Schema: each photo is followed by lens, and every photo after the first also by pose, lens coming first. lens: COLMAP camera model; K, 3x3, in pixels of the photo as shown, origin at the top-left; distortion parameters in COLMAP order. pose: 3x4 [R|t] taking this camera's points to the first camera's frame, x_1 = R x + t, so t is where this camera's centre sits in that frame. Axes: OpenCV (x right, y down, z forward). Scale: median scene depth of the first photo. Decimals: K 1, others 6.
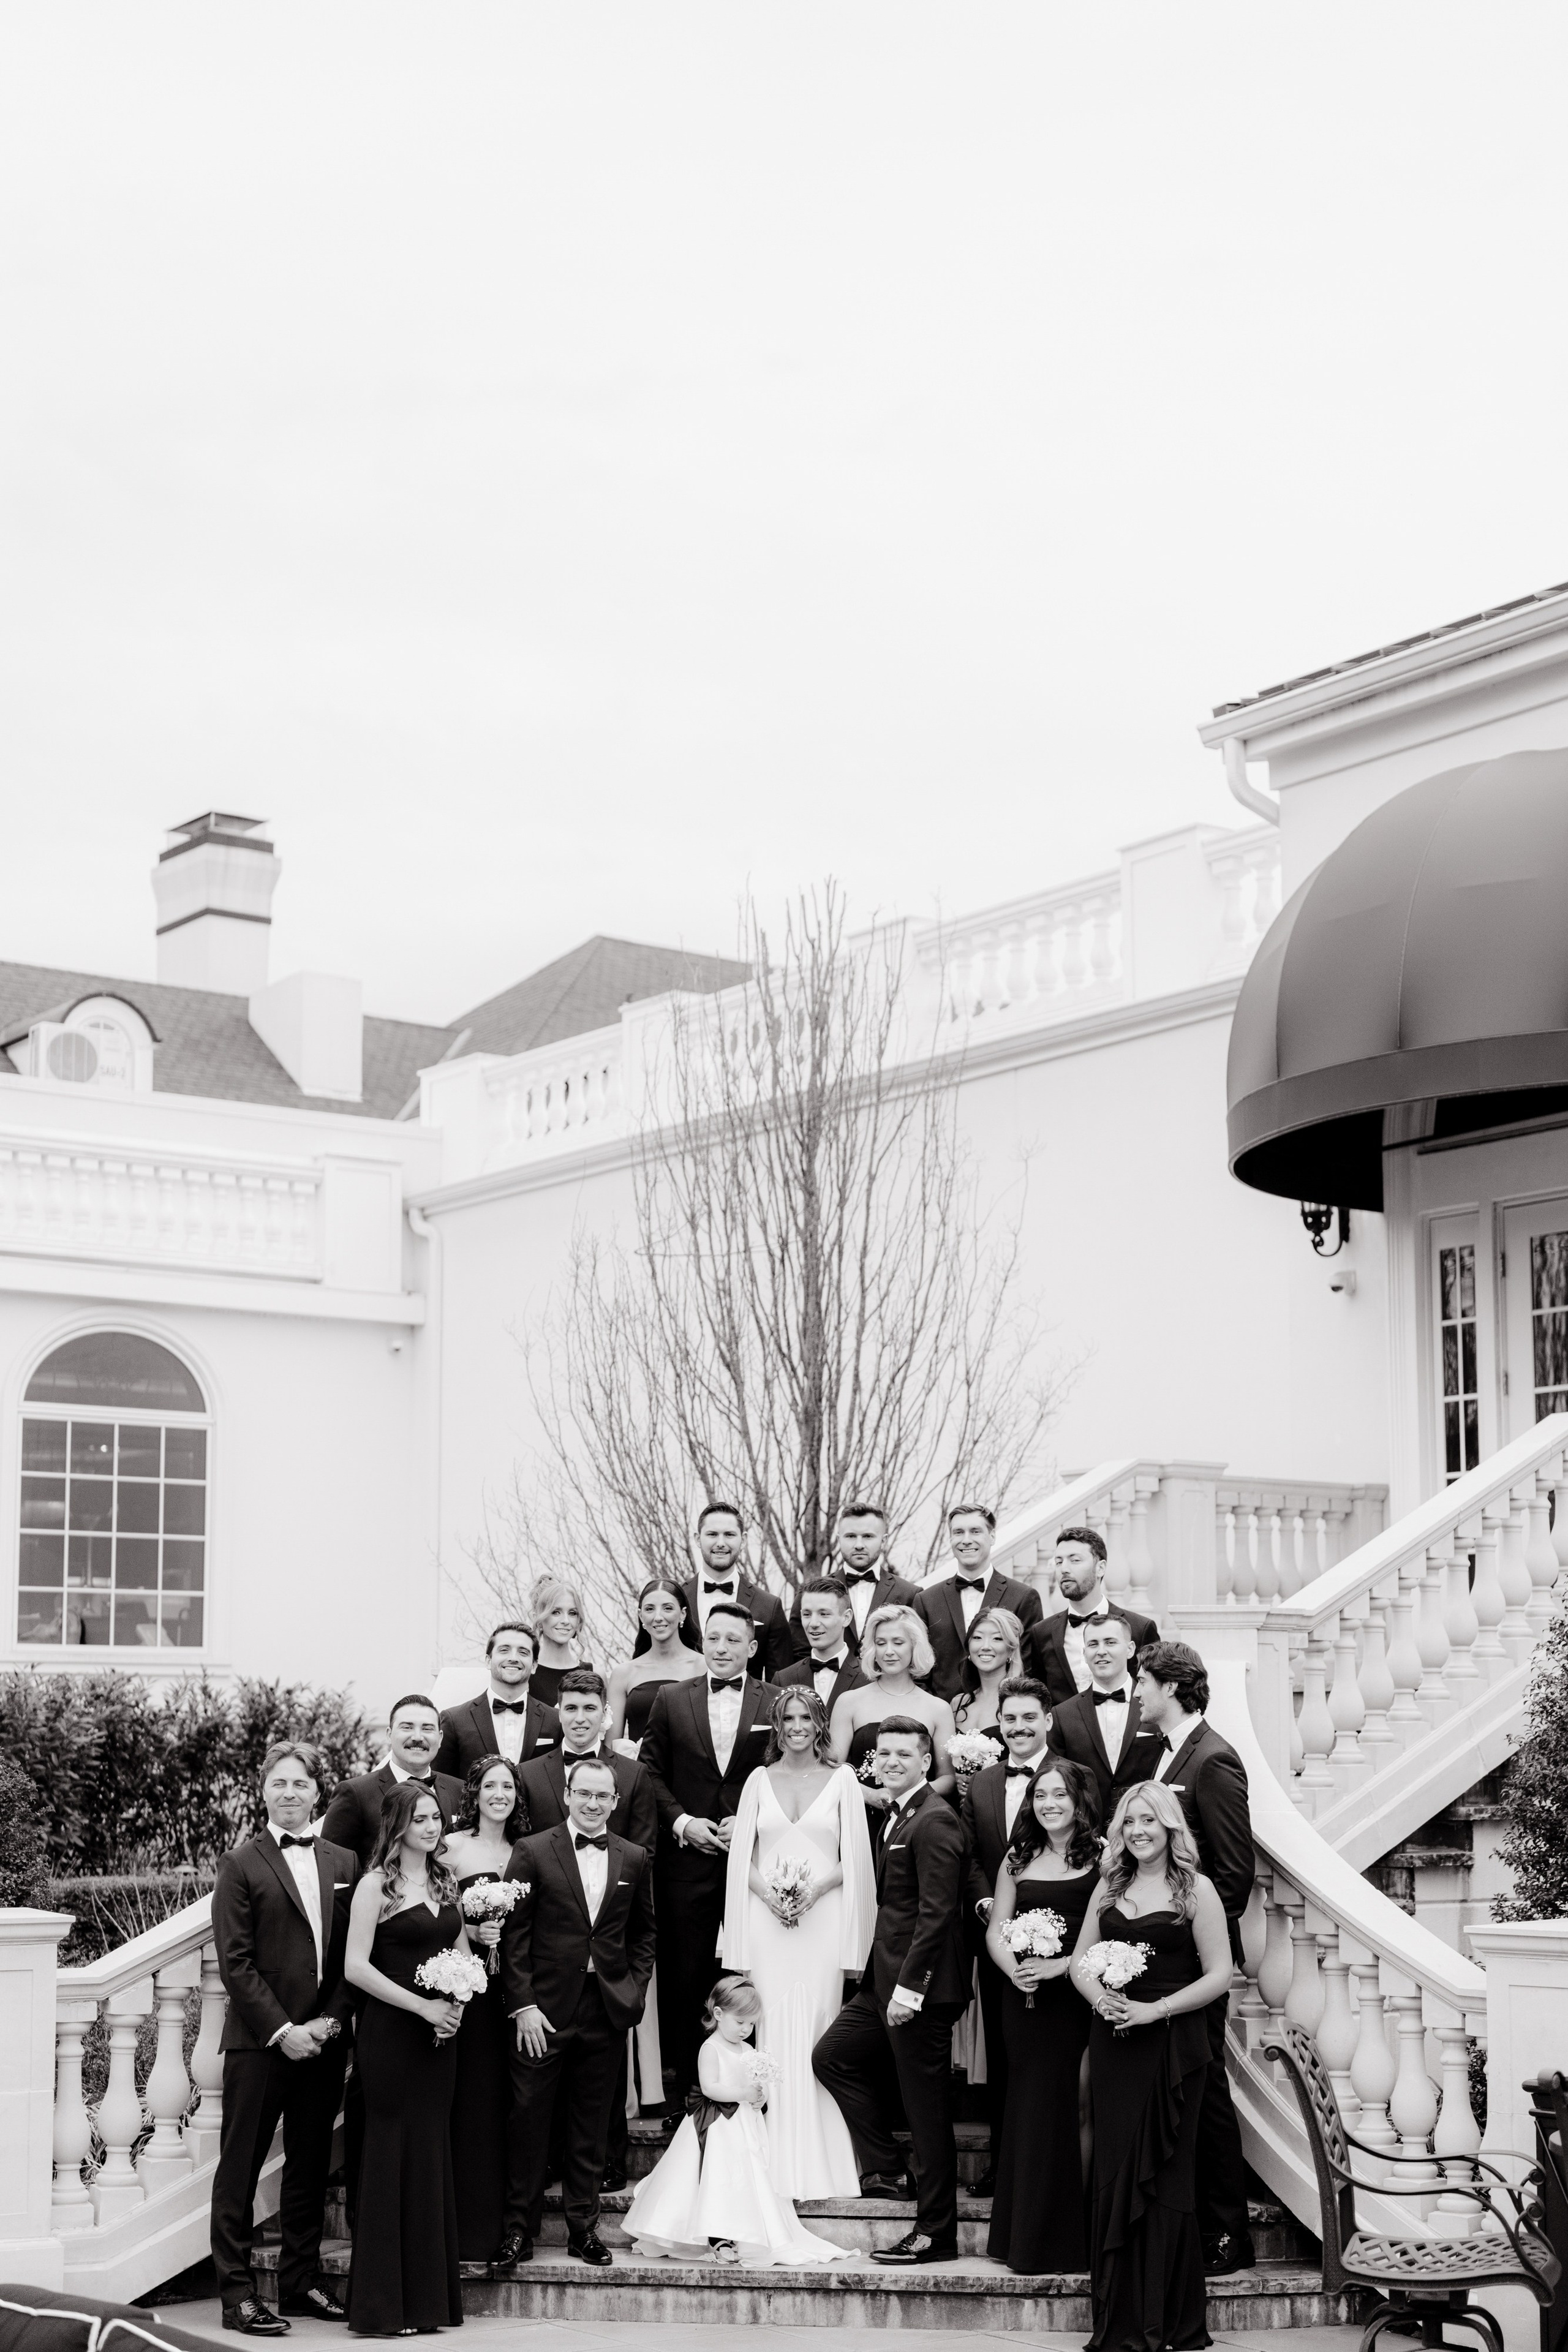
lens RADIAL K [[3289.9, 0, 784.3], [0, 3289.9, 1375.1], [0, 0, 1]] dist [0.009351, 0.060399]
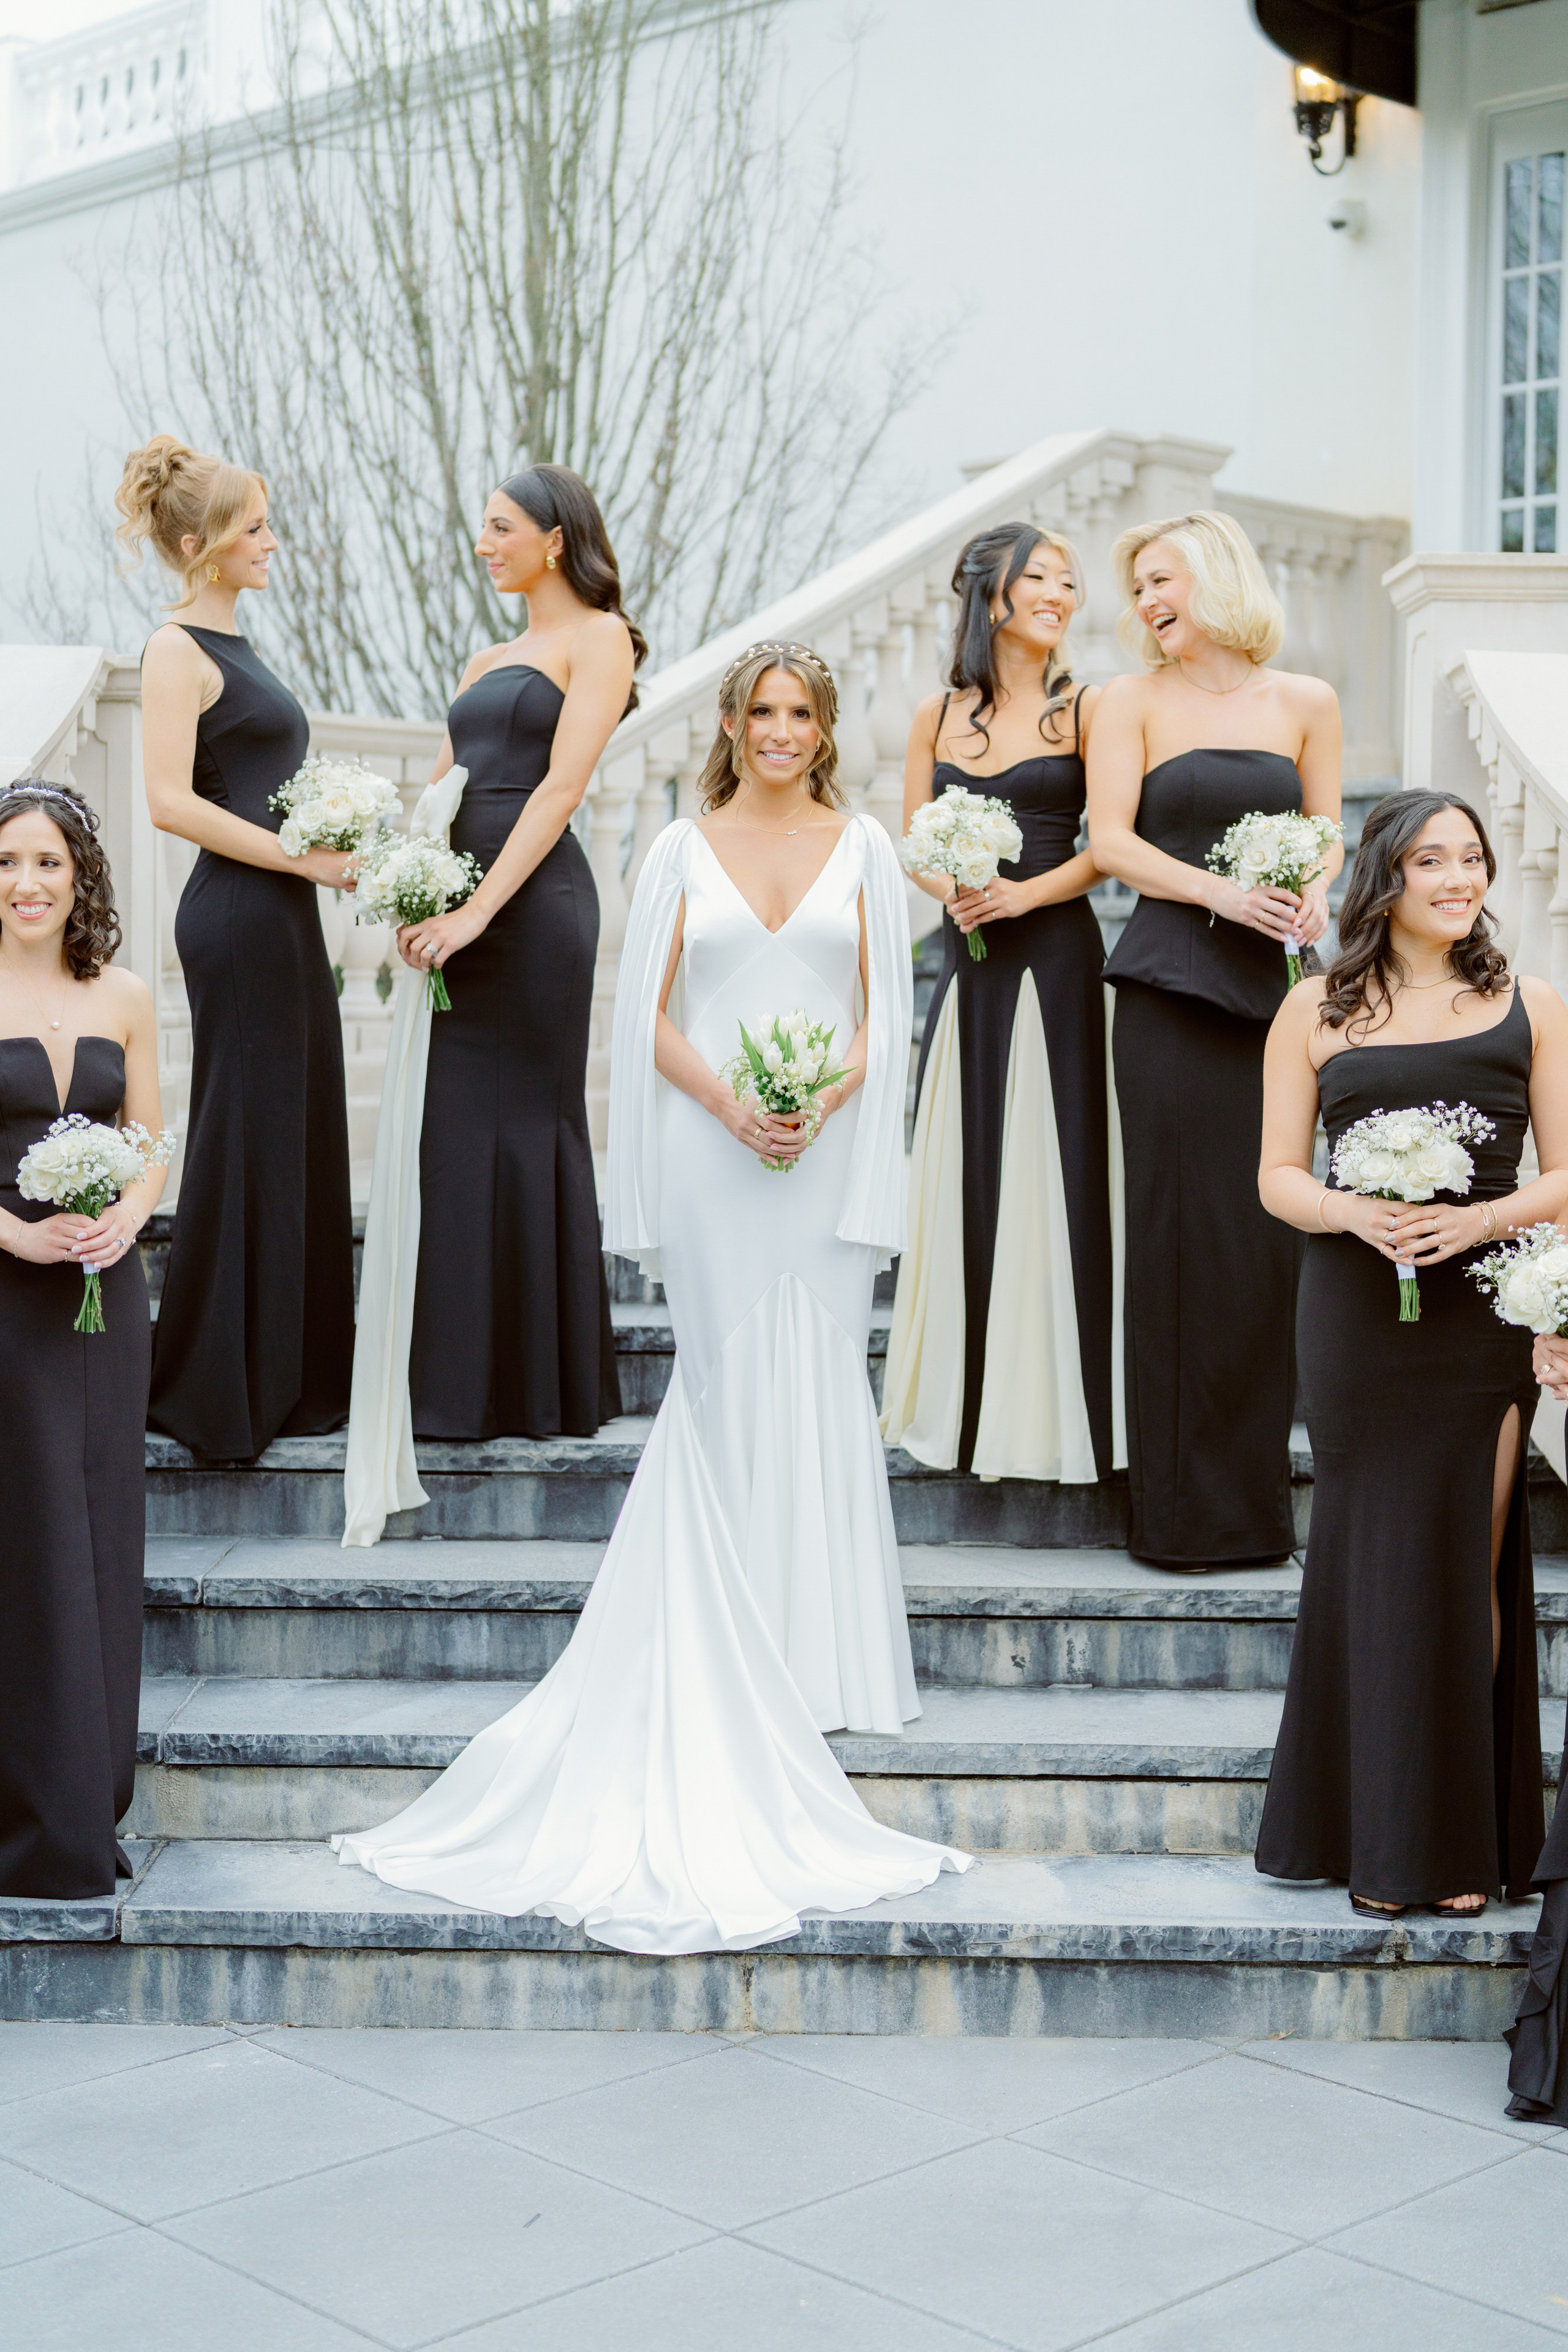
lens RADIAL K [[3226.5, 0, 771.6], [0, 3226.5, 1122.6], [0, 0, 1]] dist [-0.004207, 0.083887]
pose [[0.990049, 0.005736, 0.140603, -0.056006], [-0.027178, 0.988151, 0.151057, 0.086562], [-0.138071, -0.153376, 0.978475, 0.513976]]
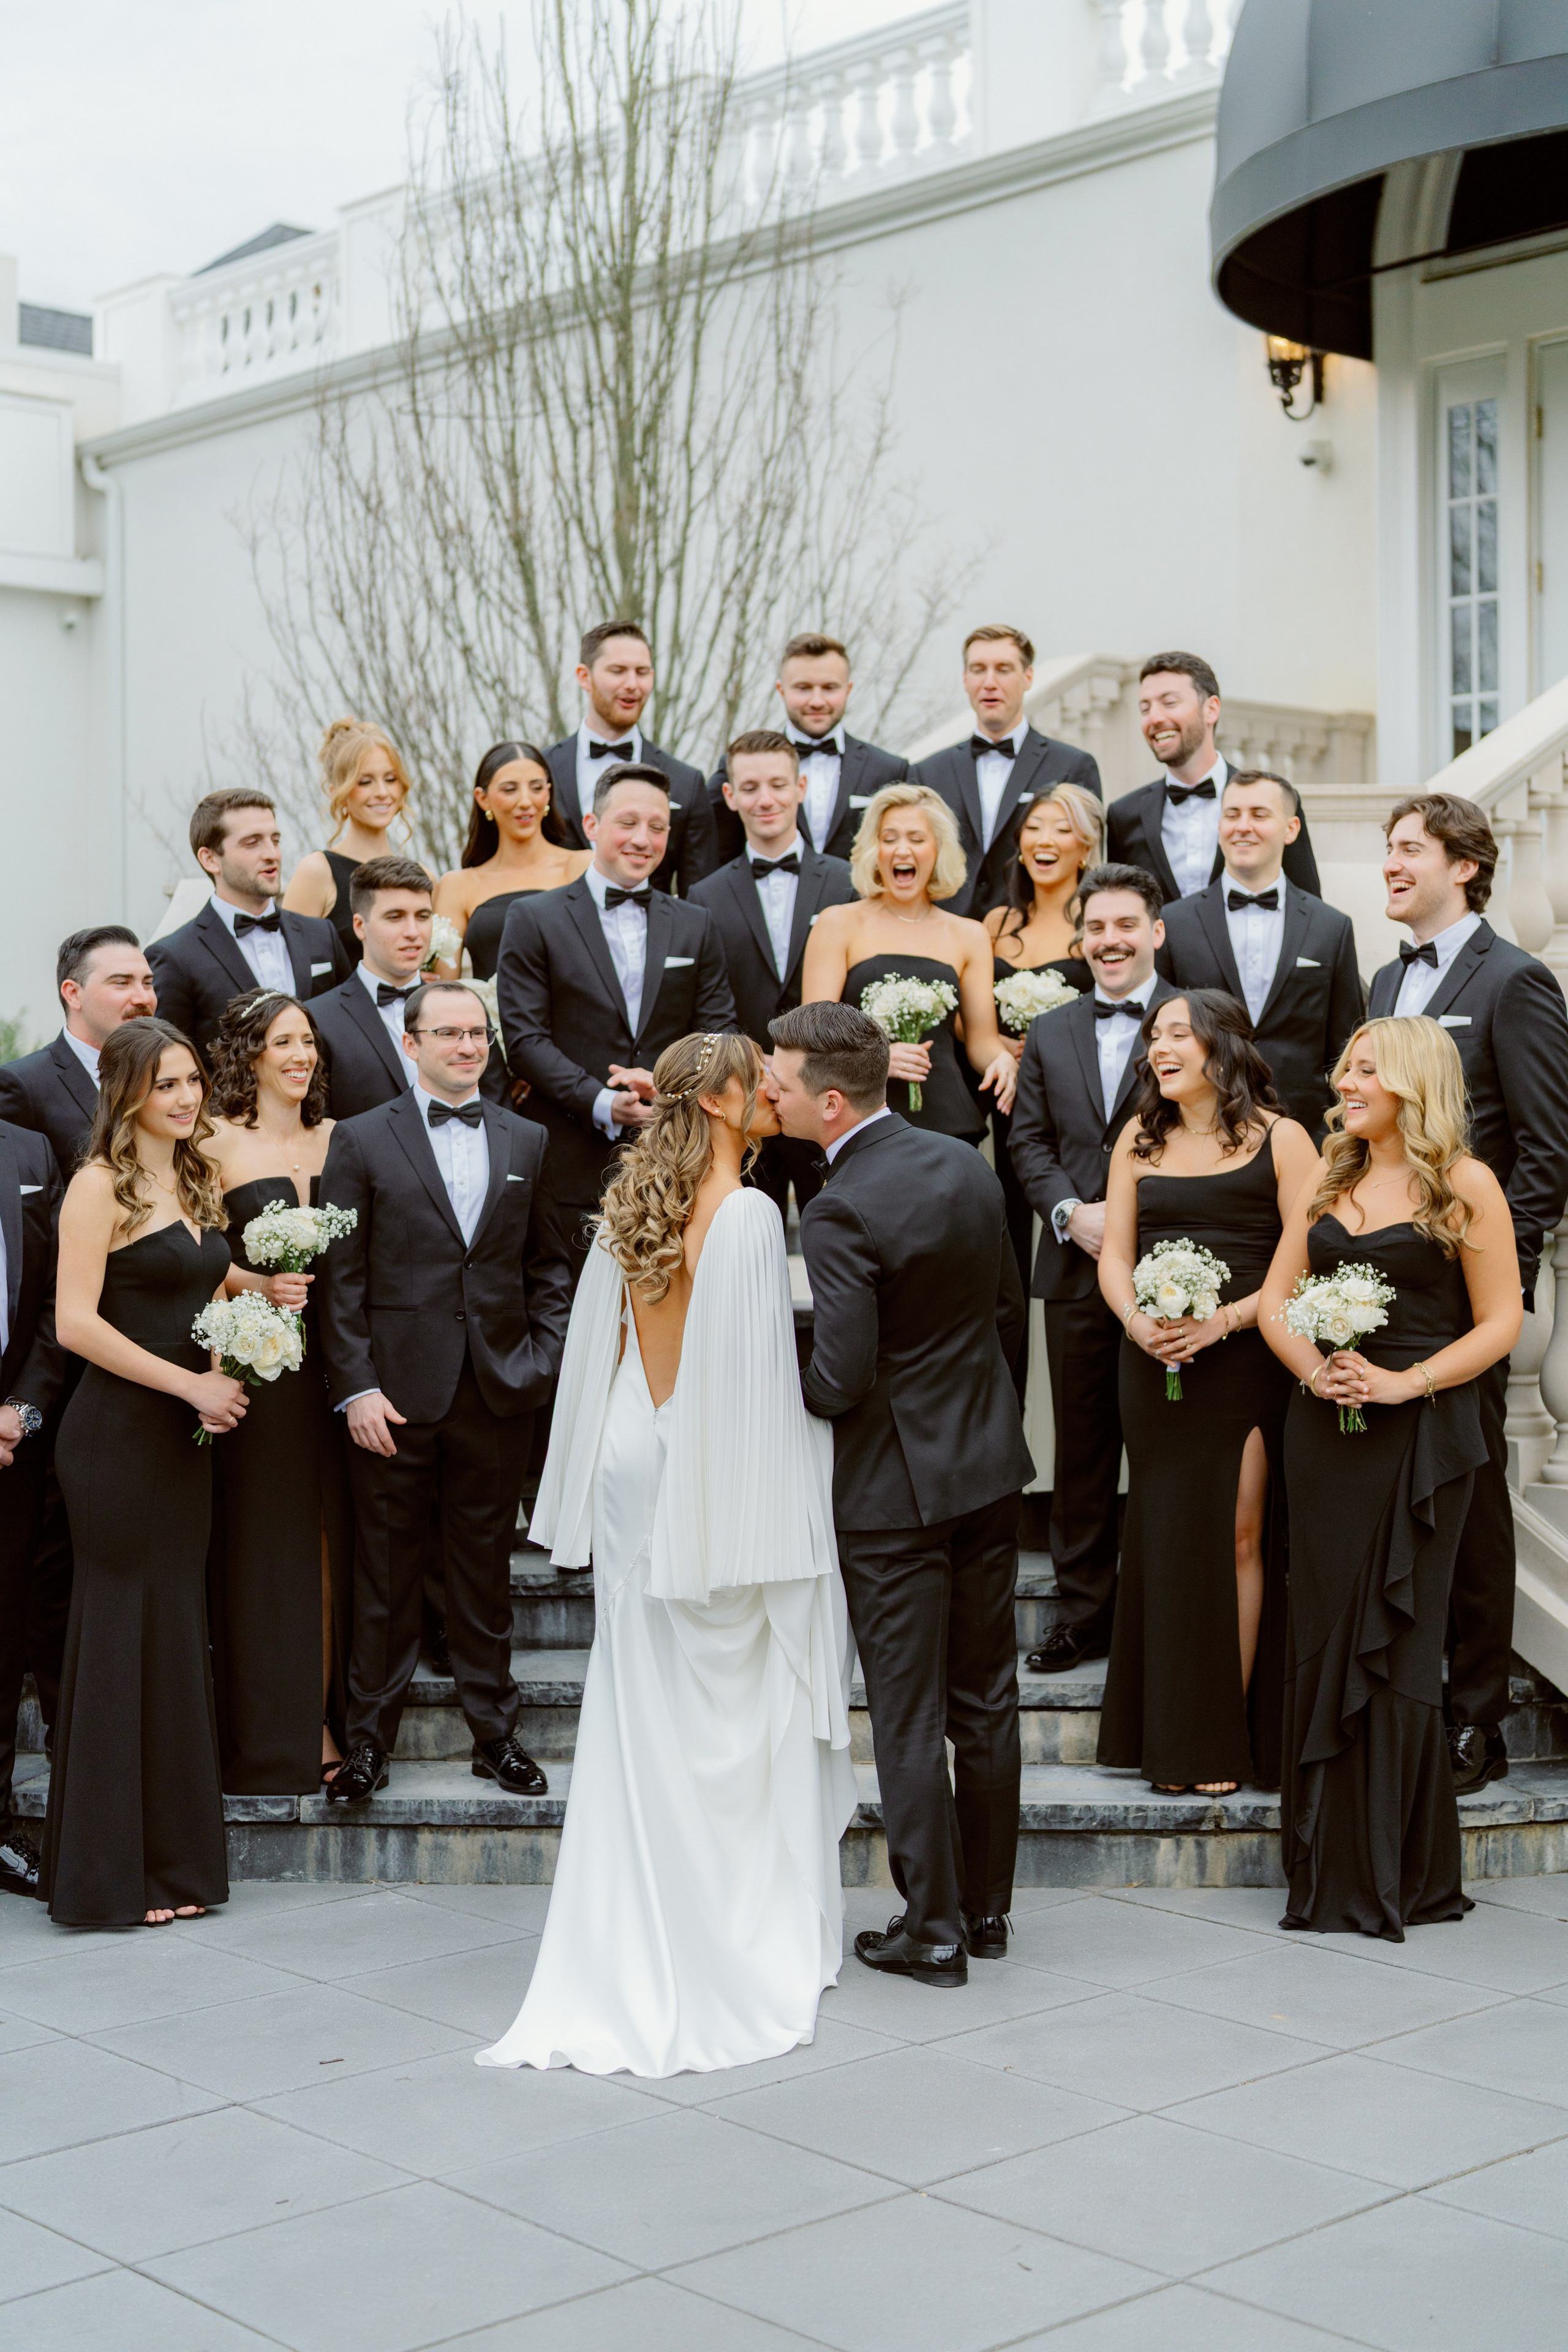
lens RADIAL K [[3218.8, 0, 772.3], [0, 3218.8, 1111.7], [0, 0, 1]] dist [0.005847, 0.021363]
pose [[0.994967, -0.004213, 0.100117, -0.053040], [-0.006661, 0.994126, 0.108024, 0.067081], [-0.099984, -0.108148, 0.989094, 0.360371]]
